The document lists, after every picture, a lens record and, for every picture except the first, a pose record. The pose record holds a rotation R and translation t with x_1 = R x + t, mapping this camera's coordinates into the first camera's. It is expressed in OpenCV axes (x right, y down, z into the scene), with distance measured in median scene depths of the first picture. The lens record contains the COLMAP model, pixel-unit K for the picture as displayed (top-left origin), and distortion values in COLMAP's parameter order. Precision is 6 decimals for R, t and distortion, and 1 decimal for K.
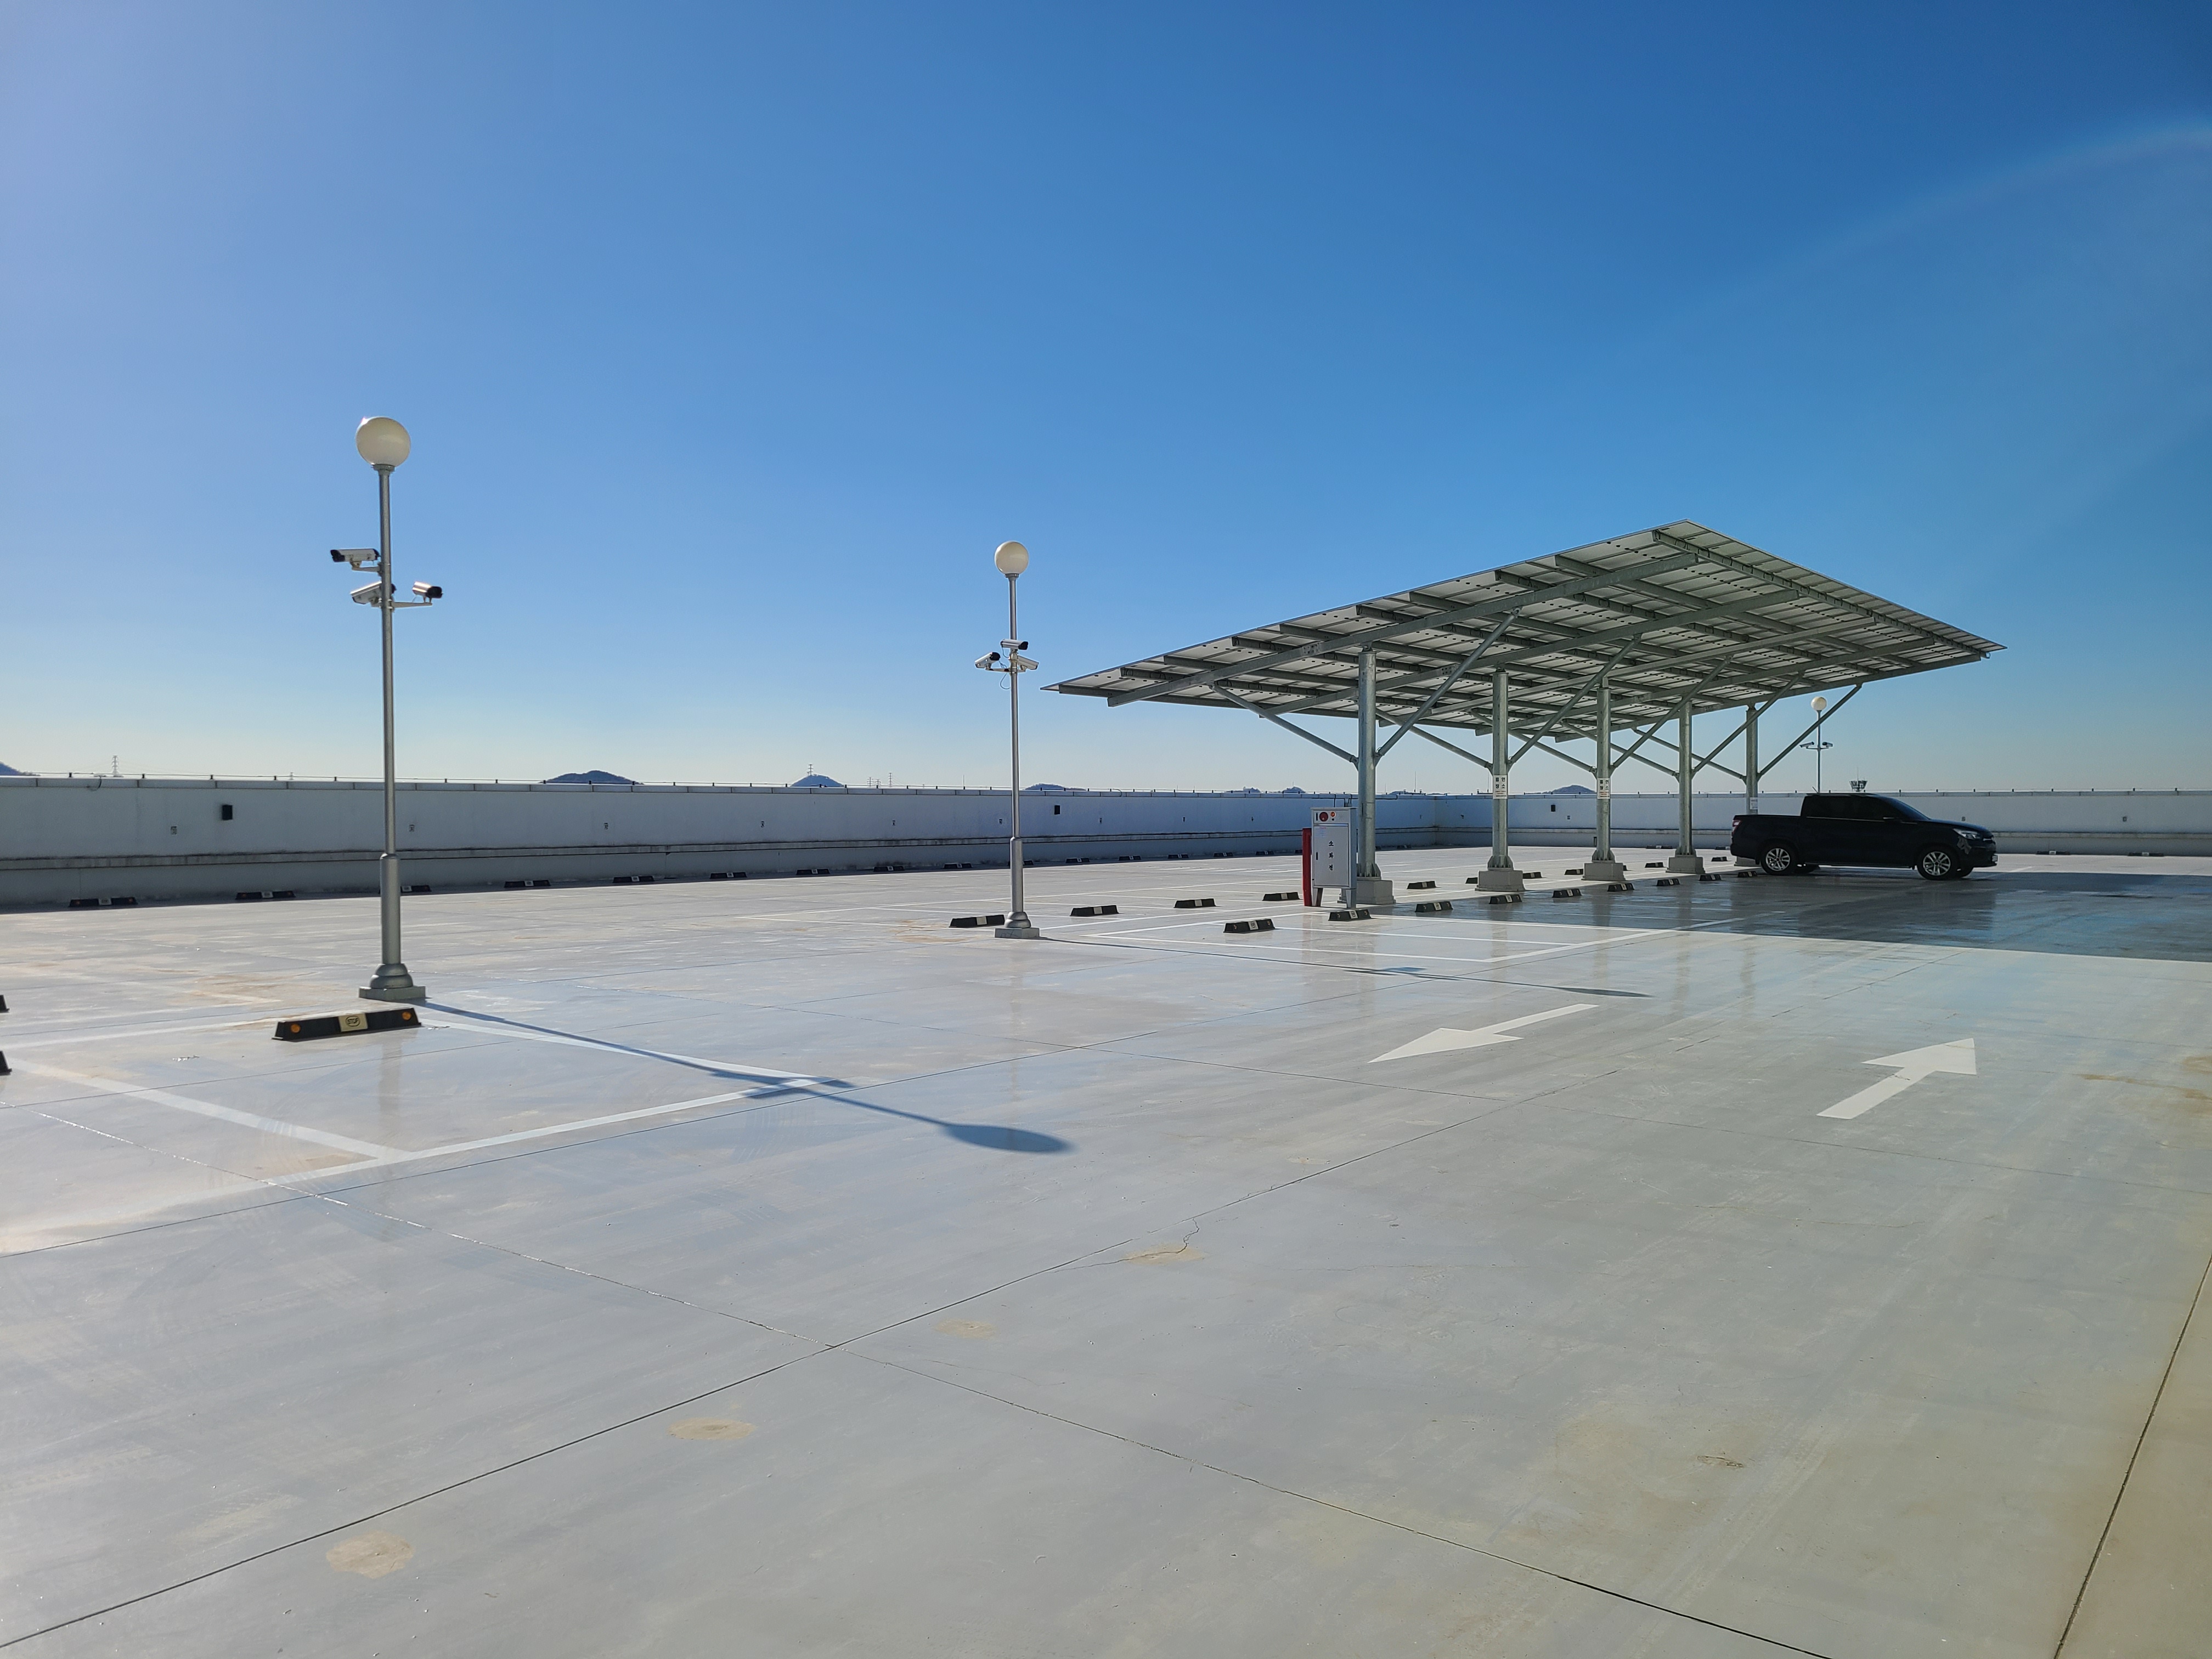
lens RADIAL K [[1639.2, 0, 1106.0], [0, 1639.2, 829.5], [0, 0, 1]] dist [0.081739, -0.004501]
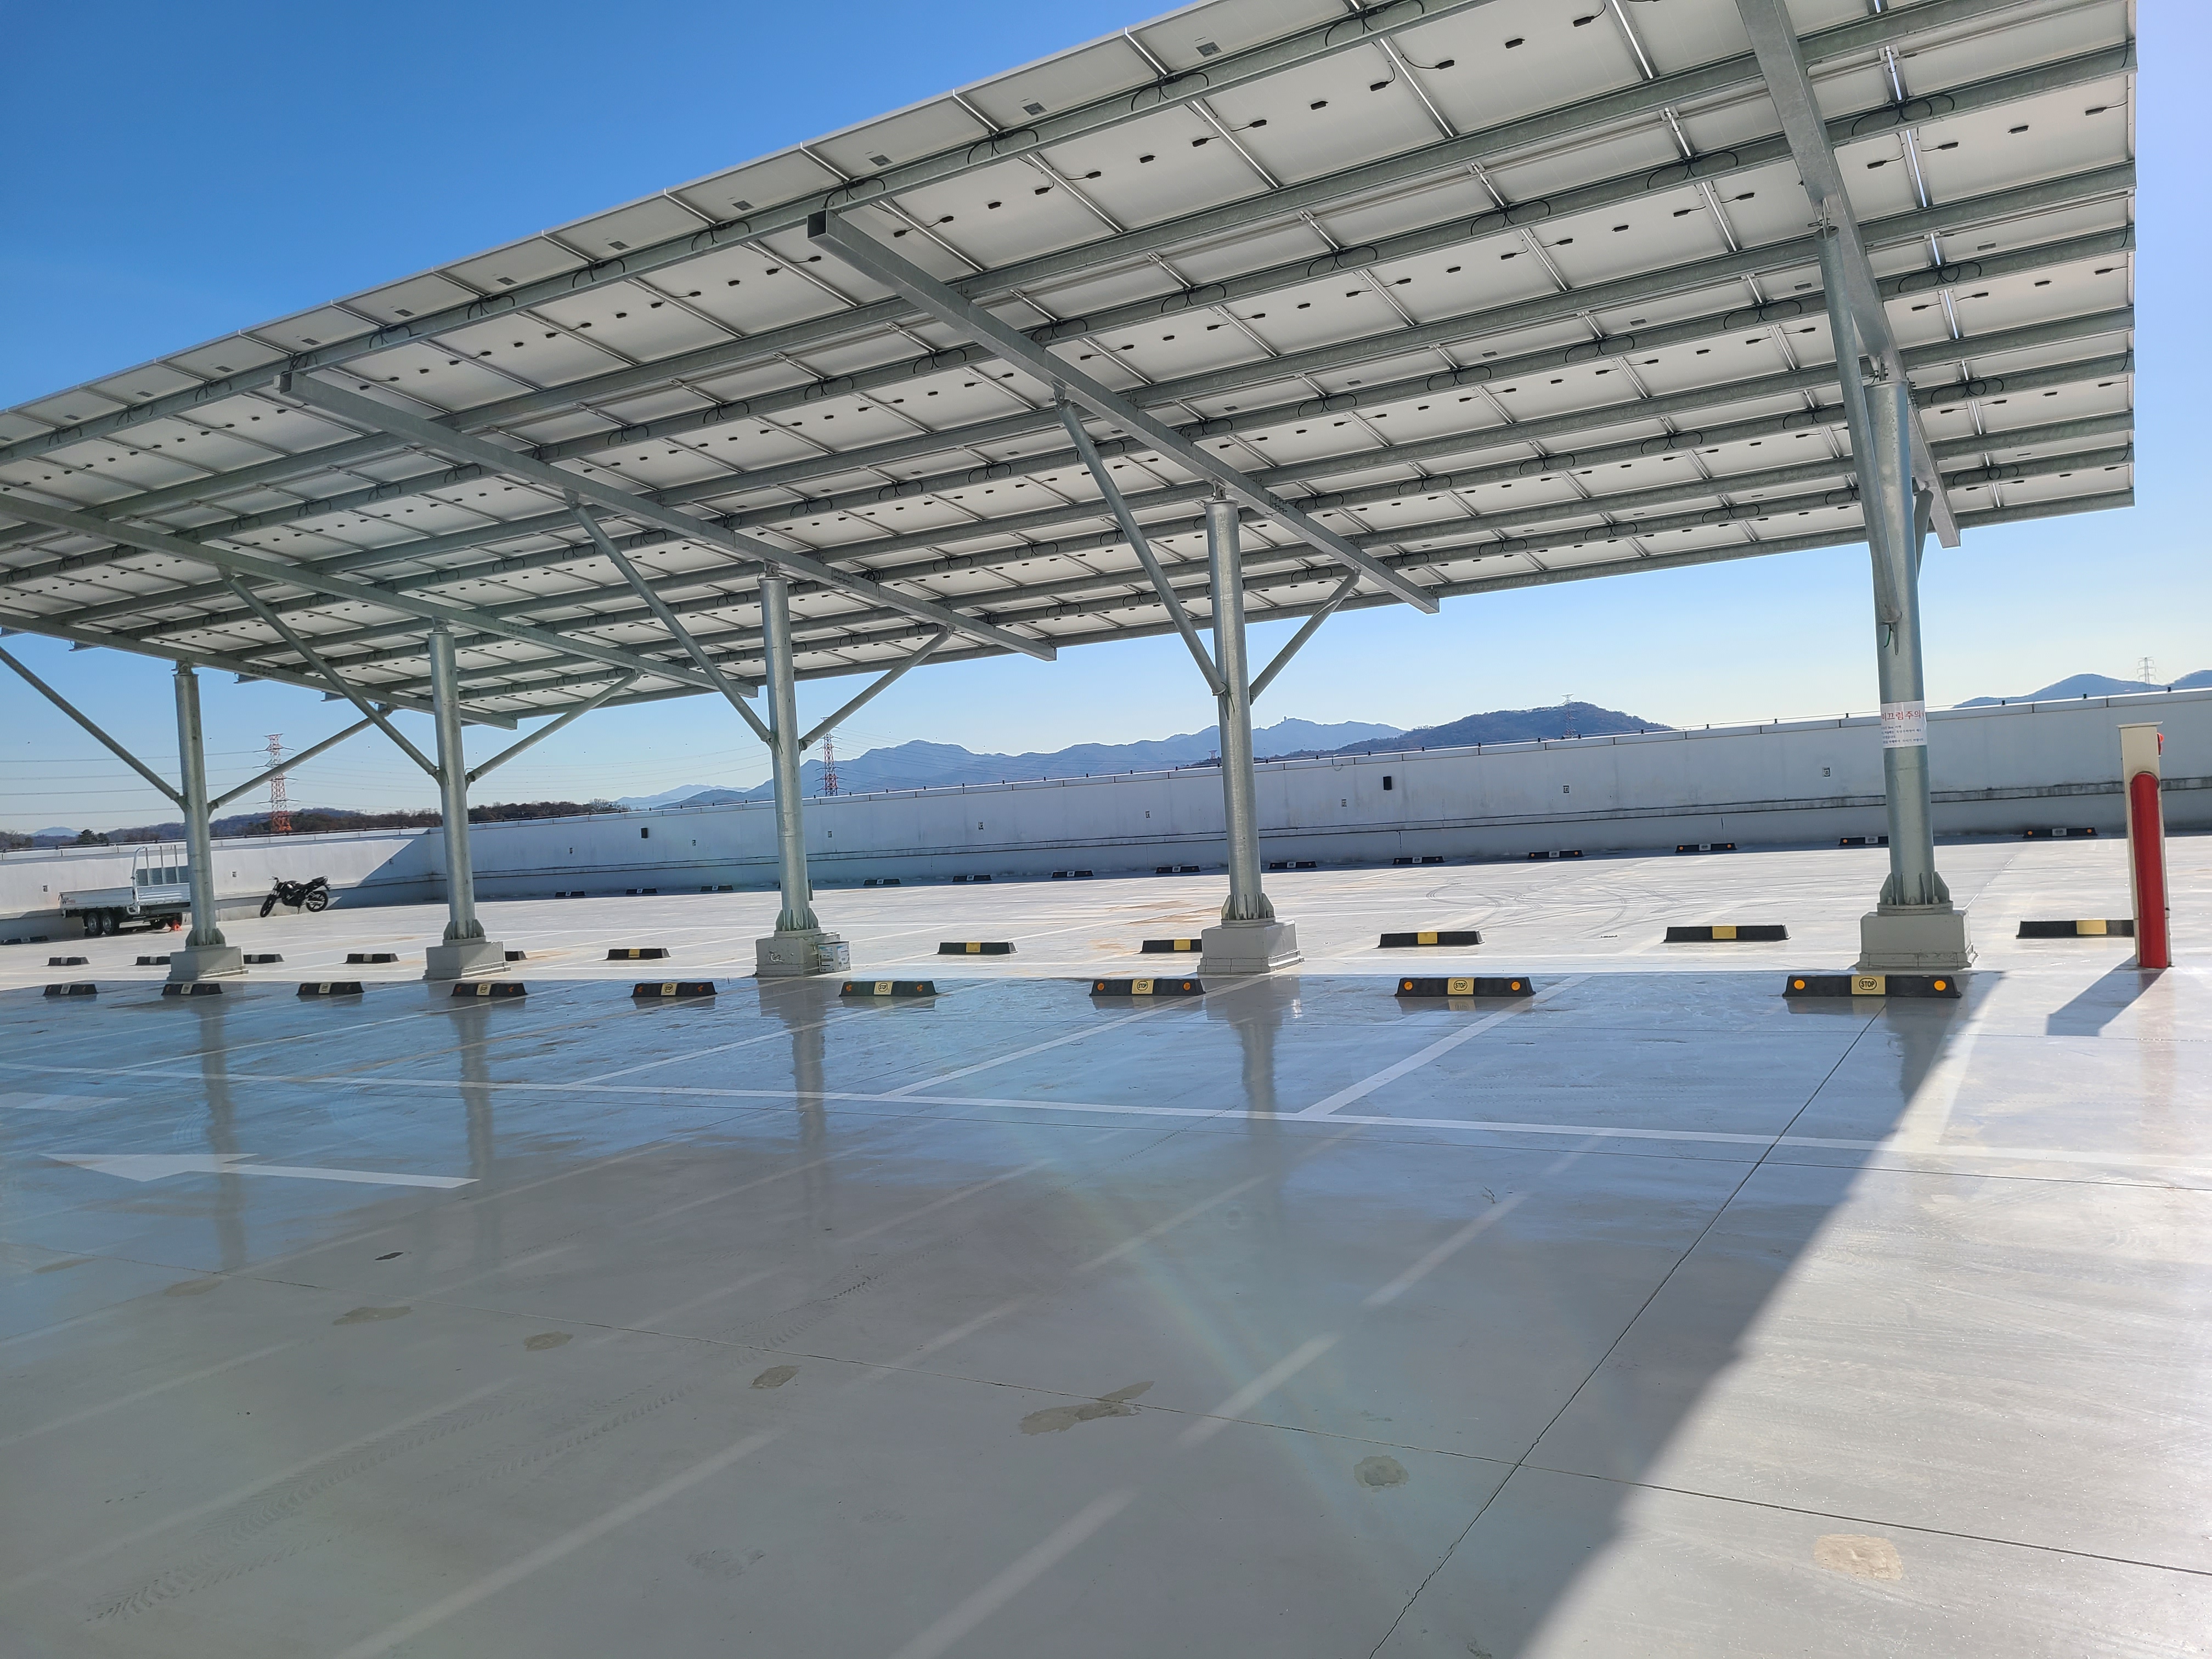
lens RADIAL K [[1639.2, 0, 1106.0], [0, 1639.2, 829.5], [0, 0, 1]] dist [0.081739, -0.004501]
pose [[0.113496, 0.010187, -0.993486, 0.712459], [0.055017, 0.998349, 0.016522, -0.012077], [0.992014, -0.056533, 0.112749, 0.937282]]
